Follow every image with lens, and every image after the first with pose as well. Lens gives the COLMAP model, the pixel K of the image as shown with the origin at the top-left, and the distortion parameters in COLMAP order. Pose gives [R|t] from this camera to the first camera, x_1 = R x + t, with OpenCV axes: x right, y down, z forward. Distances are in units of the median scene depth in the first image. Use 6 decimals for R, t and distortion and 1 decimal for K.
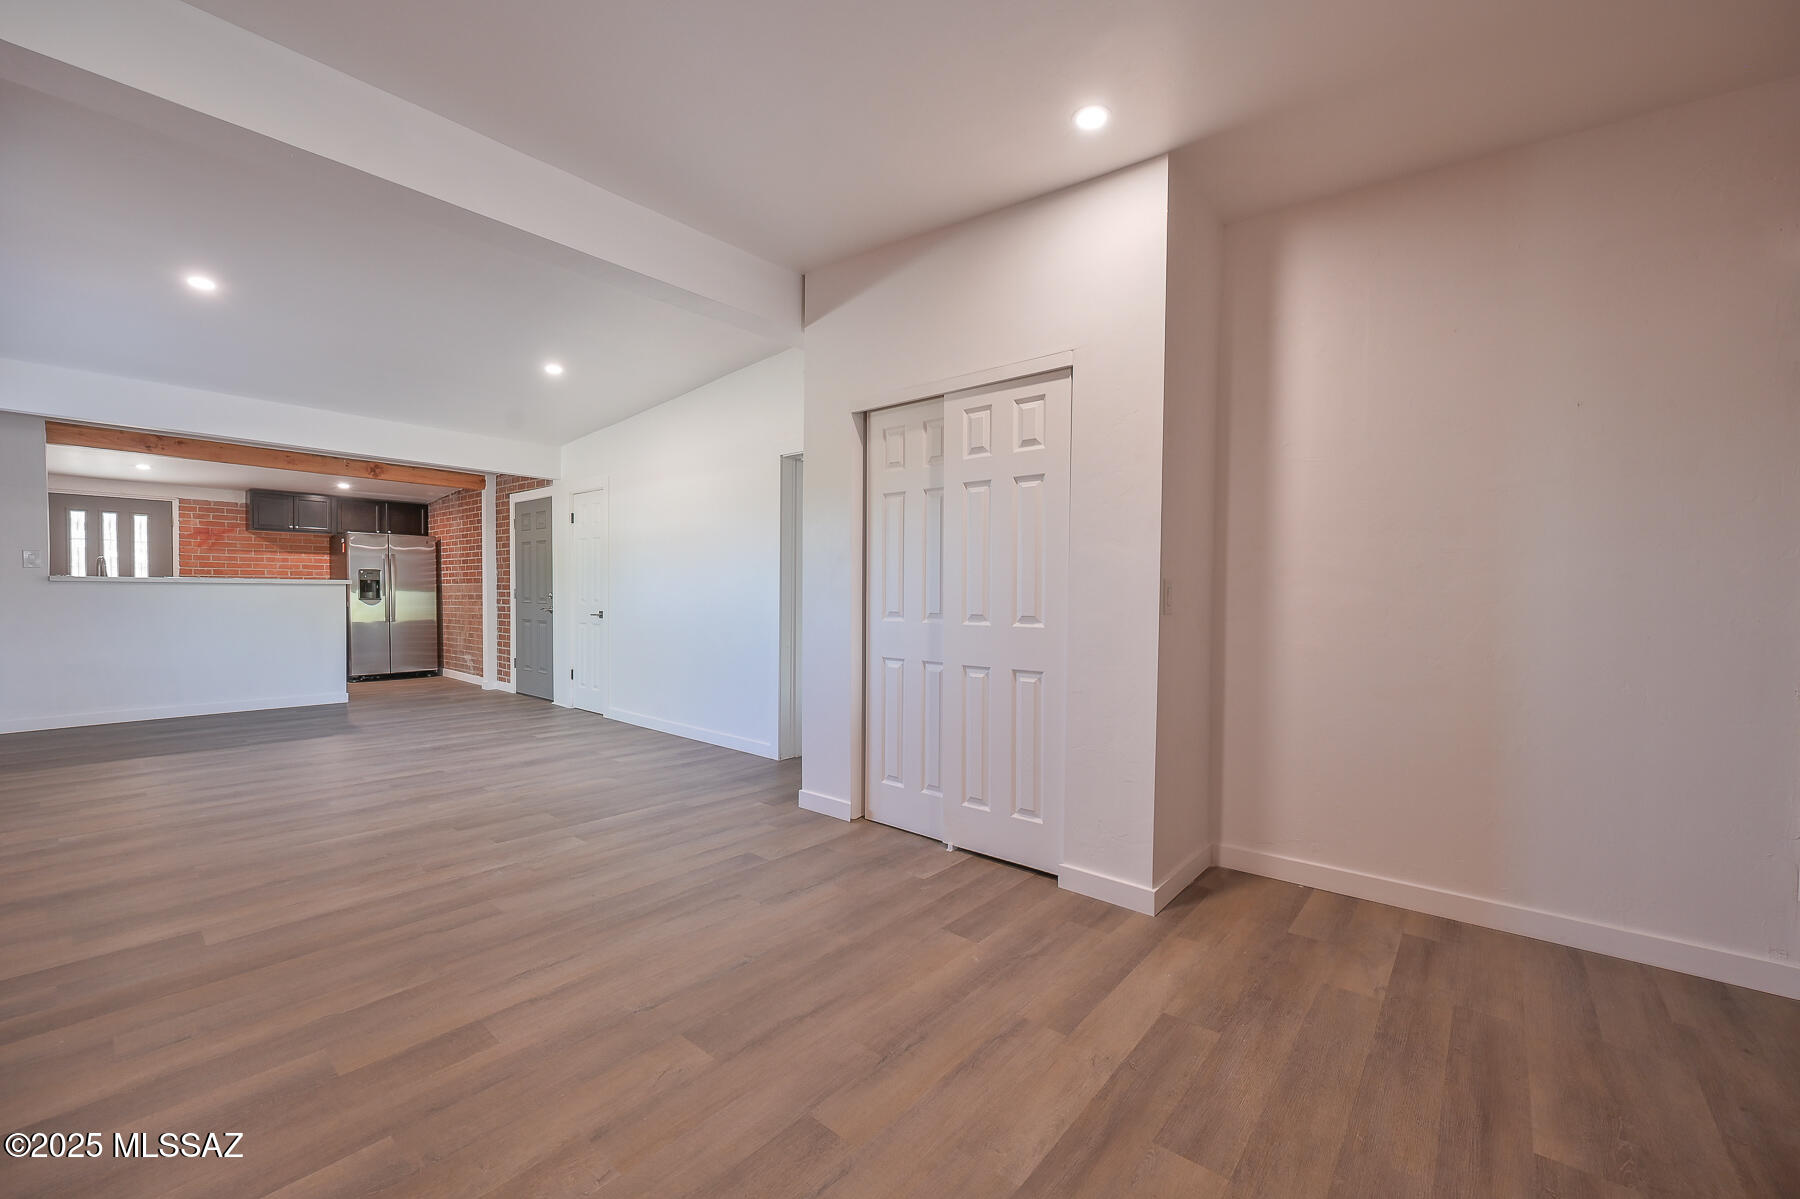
lens RADIAL K [[721.8, 0, 901.6], [0, 721.8, 598.1], [0, 0, 1]] dist [0.001107, 0.000088]
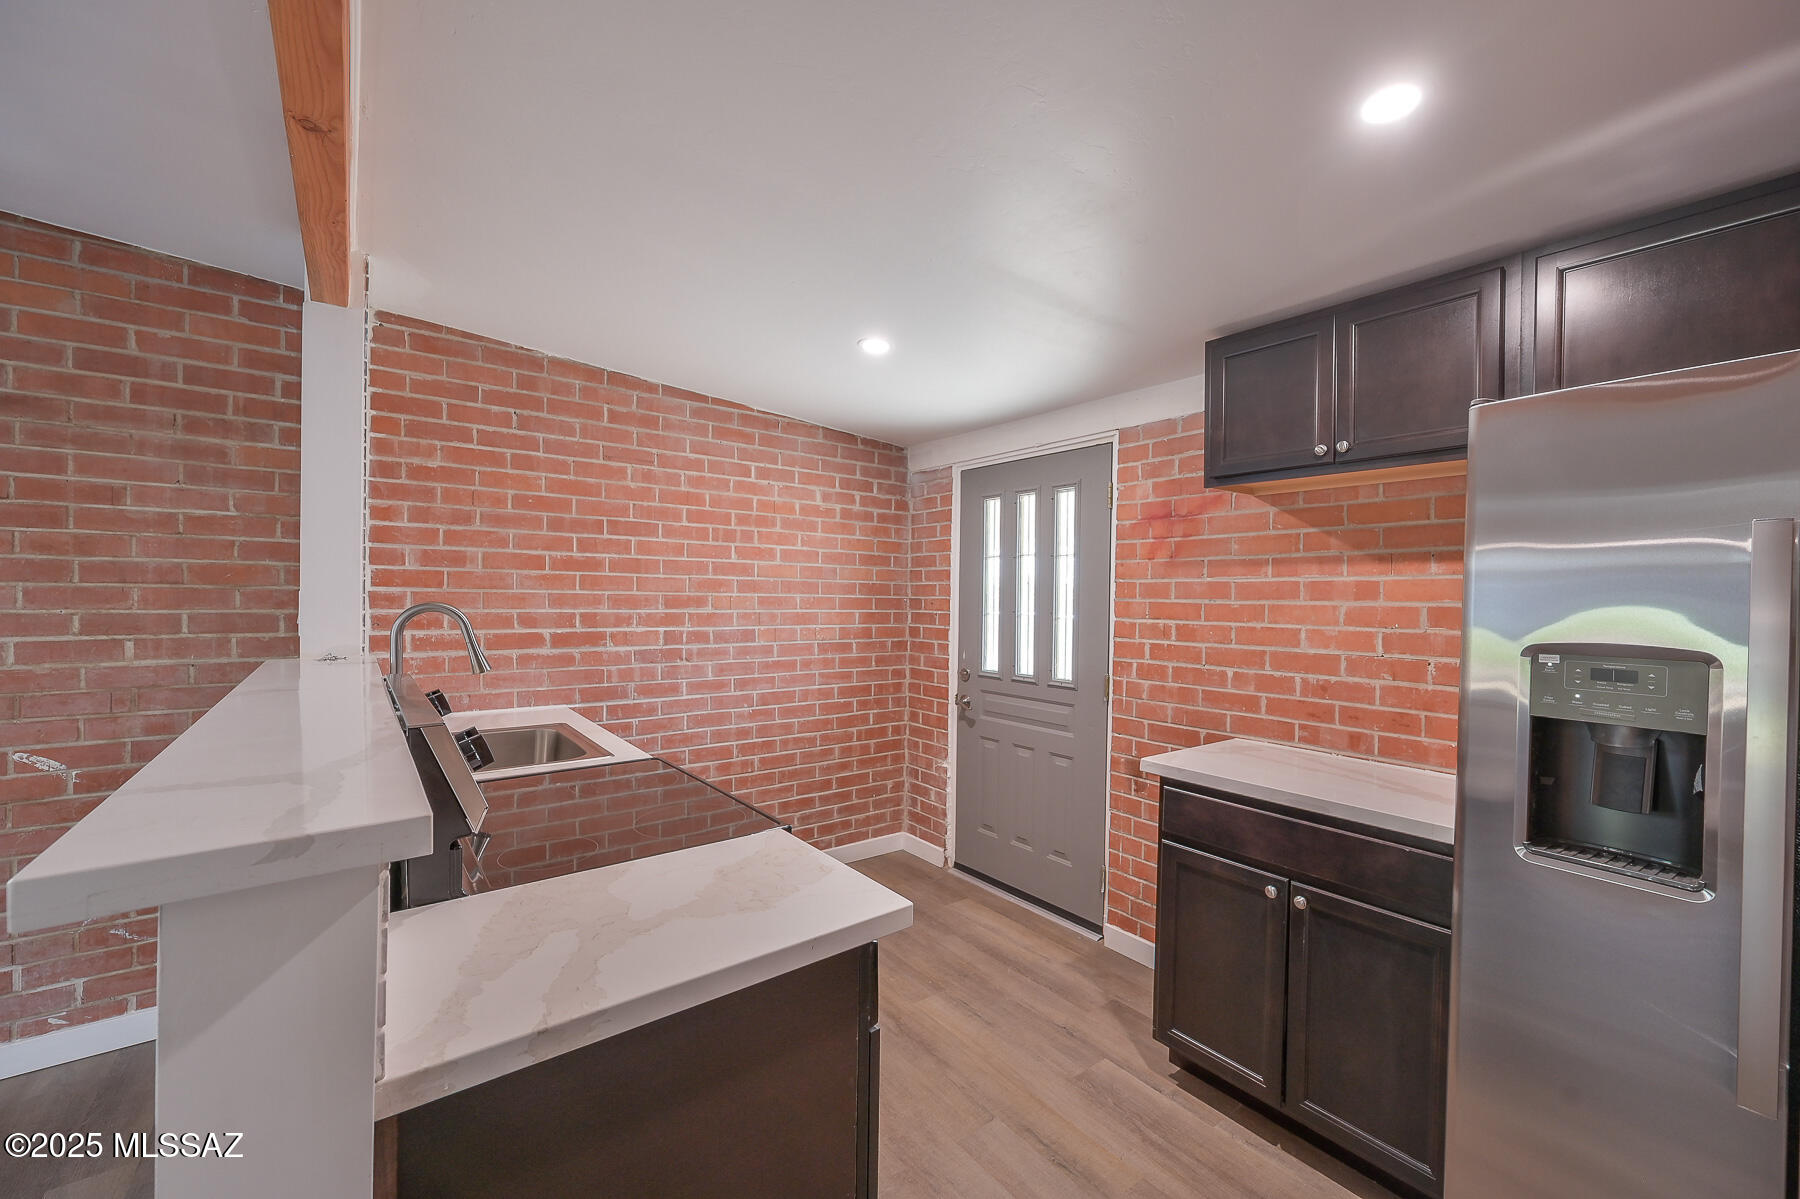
lens RADIAL K [[721.8, 0, 901.4], [0, 721.8, 598.0], [0, 0, 1]] dist [0.001107, 0.000088]
pose [[-0.212555, -0.000924, -0.977149, -0.602733], [-0.029406, 0.999553, 0.005451, -0.049746], [0.976707, 0.029892, -0.212487, 0.948866]]
